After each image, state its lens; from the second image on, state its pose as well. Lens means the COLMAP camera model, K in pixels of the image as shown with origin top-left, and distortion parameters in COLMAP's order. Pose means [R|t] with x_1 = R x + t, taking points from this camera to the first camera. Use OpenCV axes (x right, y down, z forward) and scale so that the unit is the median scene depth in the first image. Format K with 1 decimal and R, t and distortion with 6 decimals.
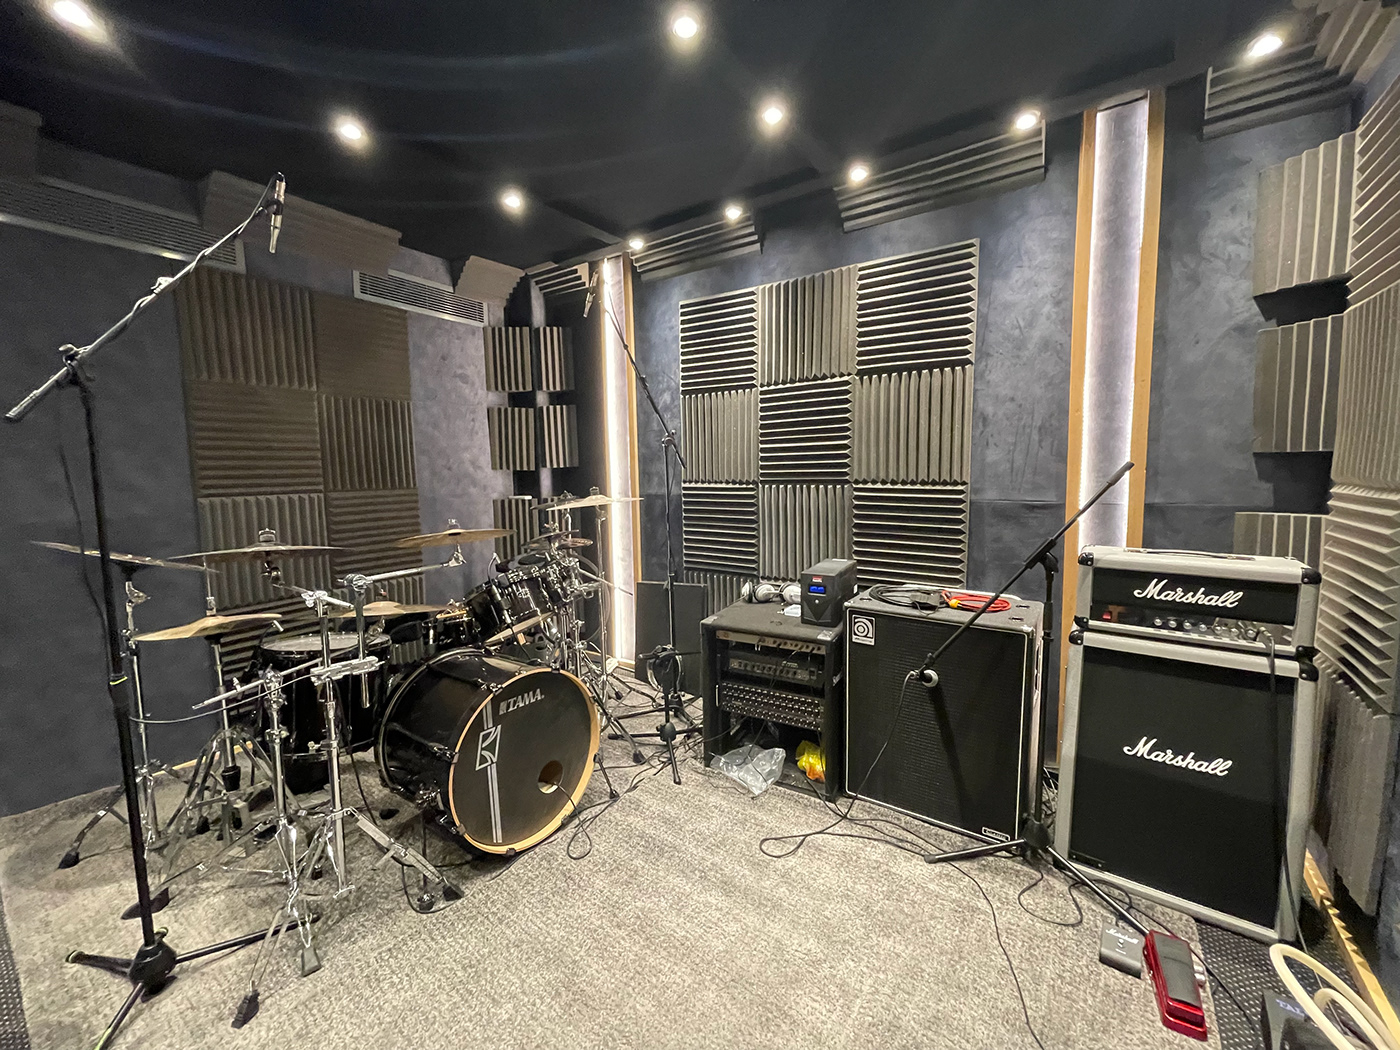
lens RADIAL K [[577.7, 0, 700.0], [0, 577.7, 525.0], [0, 0, 1]] dist [-0.002068, -0.000200]
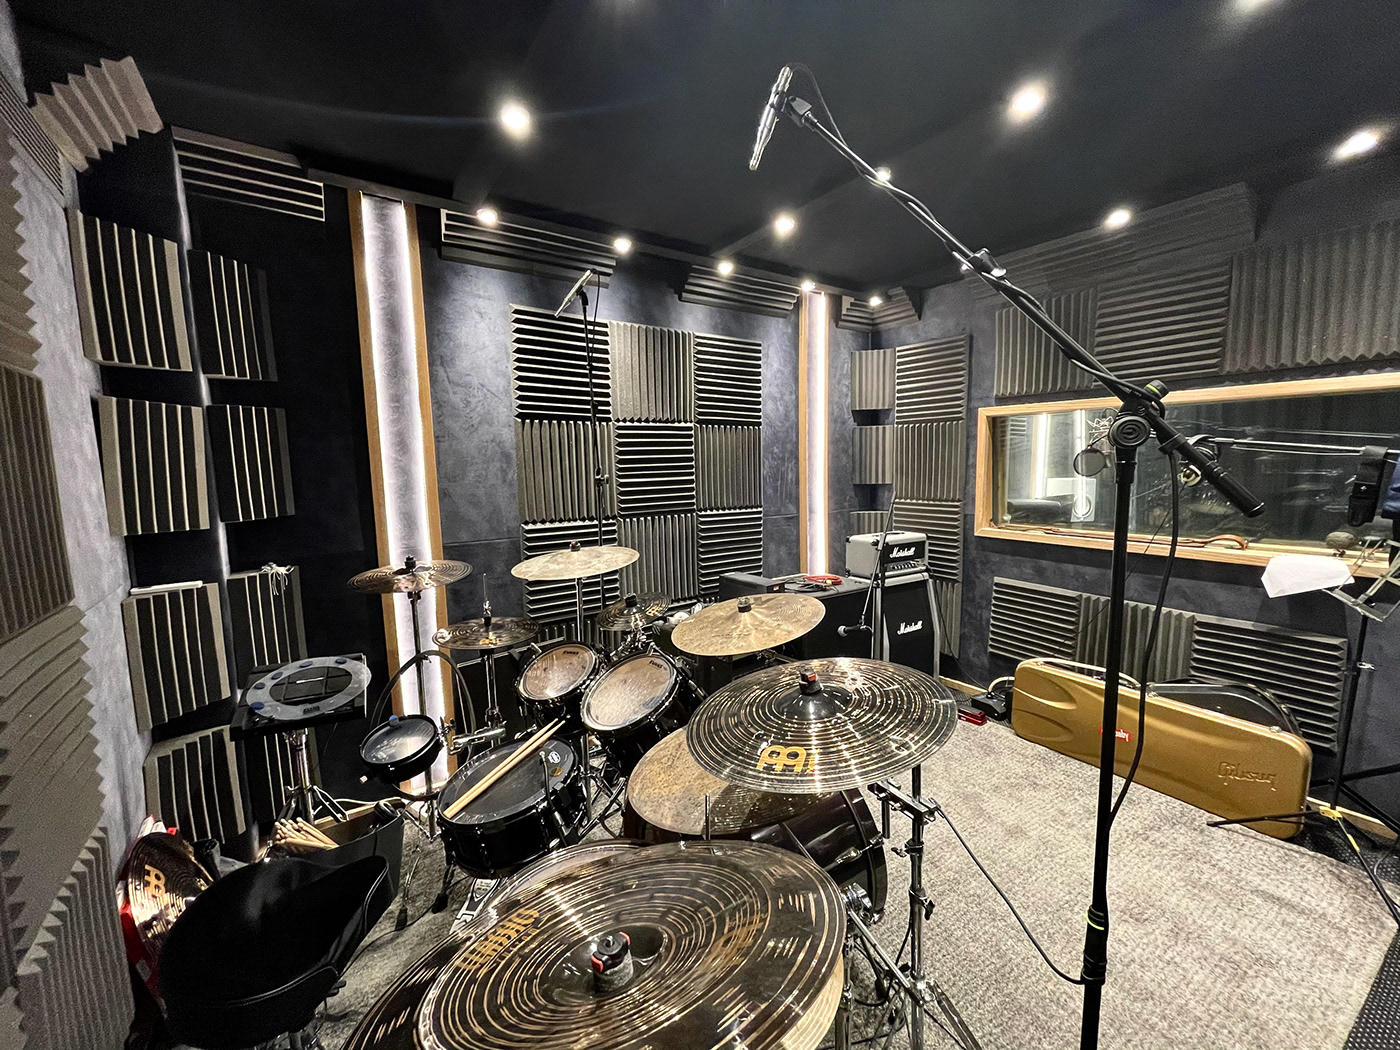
lens RADIAL K [[564.4, 0, 700.0], [0, 564.4, 525.0], [0, 0, 1]] dist [0.019749, -0.000016]
pose [[0.348278, -0.092142, 0.932852, -0.845863], [0.105542, 0.992684, 0.058648, -0.113132], [-0.931431, 0.078029, 0.355454, 0.577508]]
